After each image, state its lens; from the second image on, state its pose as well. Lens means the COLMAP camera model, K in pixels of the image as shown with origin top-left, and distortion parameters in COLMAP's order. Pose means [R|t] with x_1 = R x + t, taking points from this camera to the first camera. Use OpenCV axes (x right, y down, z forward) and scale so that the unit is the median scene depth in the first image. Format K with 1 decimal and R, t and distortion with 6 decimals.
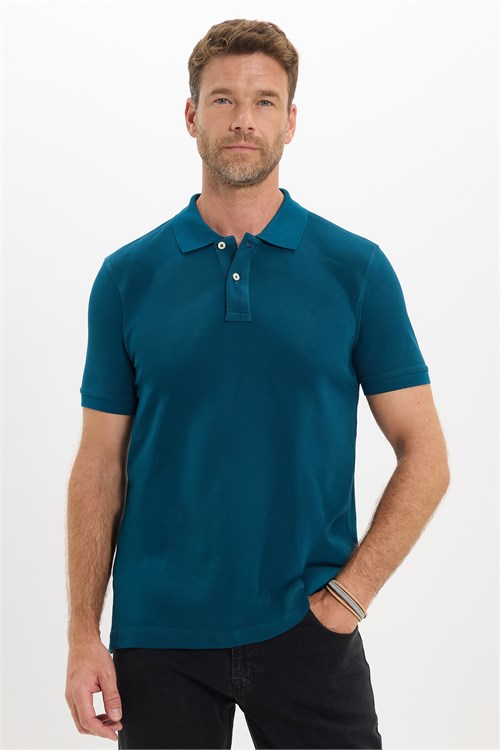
lens RADIAL K [[1493.6, 0, 250.0], [0, 1493.6, 375.0], [0, 0, 1]] dist [-0.244694, -0.105893]
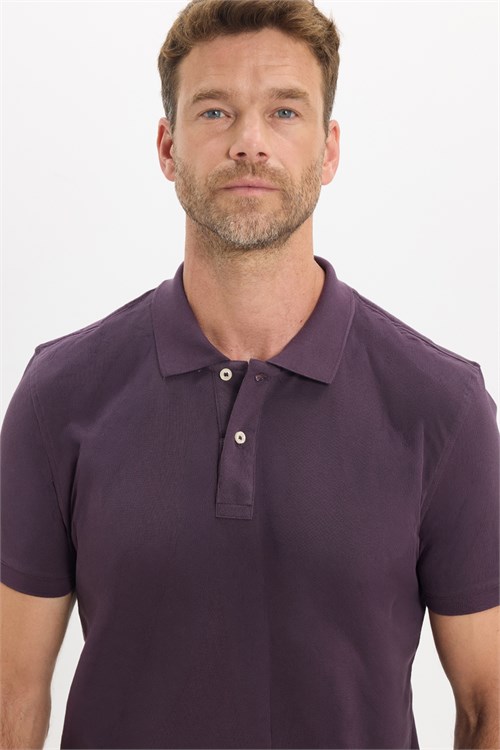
lens RADIAL K [[1493.6, 0, 250.0], [0, 1493.6, 375.0], [0, 0, 1]] dist [-0.244694, -0.105893]
pose [[0.998906, -0.039208, -0.025497, 0.007057], [0.034648, 0.986563, -0.159663, 0.014640], [0.031415, 0.158605, 0.986842, 0.426662]]
